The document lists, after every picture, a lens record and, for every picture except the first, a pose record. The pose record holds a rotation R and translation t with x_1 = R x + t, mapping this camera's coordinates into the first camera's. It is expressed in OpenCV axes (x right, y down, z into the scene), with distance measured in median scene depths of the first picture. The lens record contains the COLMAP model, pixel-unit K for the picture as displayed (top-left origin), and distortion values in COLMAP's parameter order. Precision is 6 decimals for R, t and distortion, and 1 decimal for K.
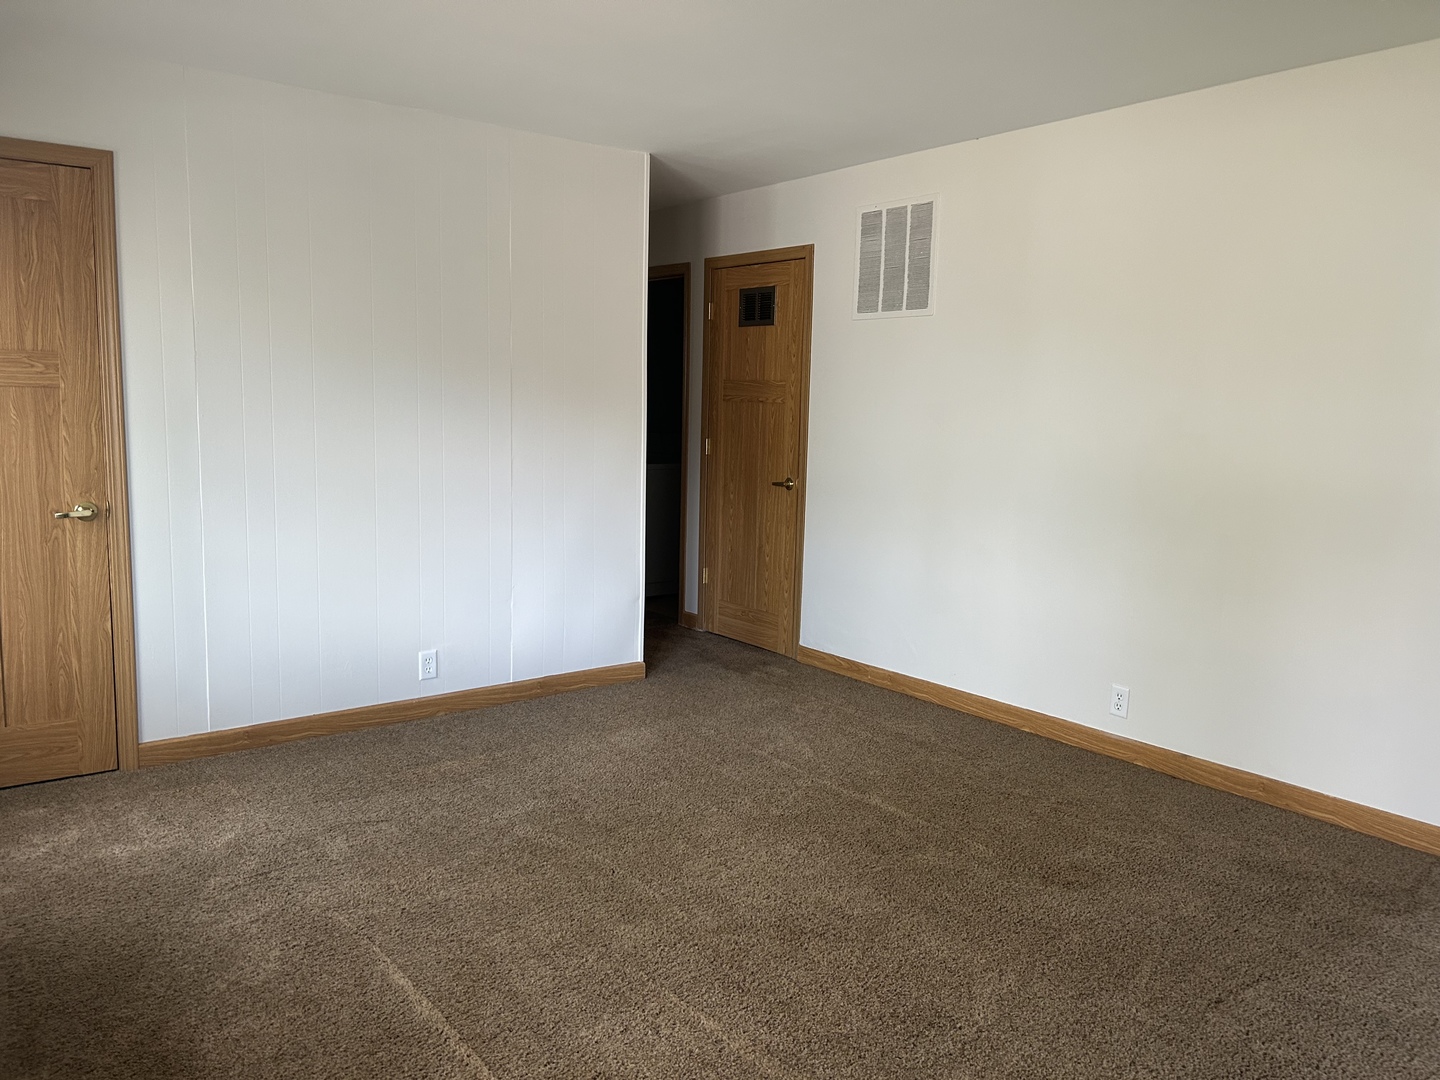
lens RADIAL K [[1079.4, 0, 722.2], [0, 1079.4, 539.6], [0, 0, 1]] dist [0.059836, -0.072597]
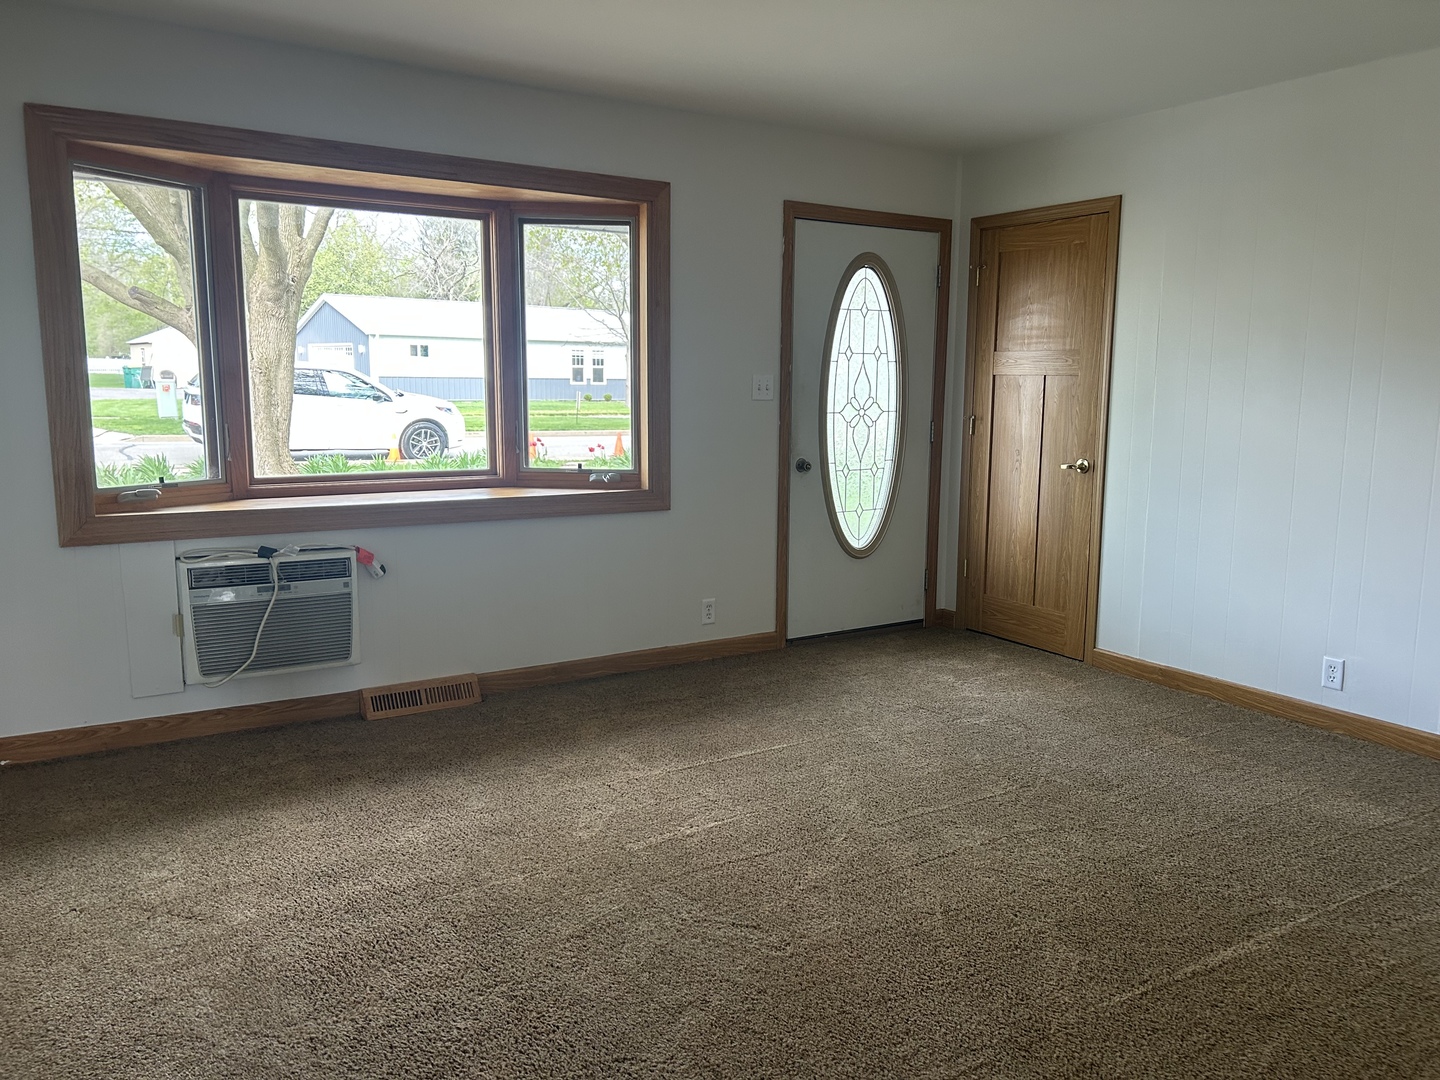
lens RADIAL K [[1079.4, 0, 723.6], [0, 1079.4, 536.2], [0, 0, 1]] dist [0.059836, -0.072597]
pose [[-0.084924, 0.126238, -0.988358, 0.813685], [-0.138405, 0.980831, 0.137168, -0.063976], [0.986728, 0.148443, -0.065824, 0.657628]]
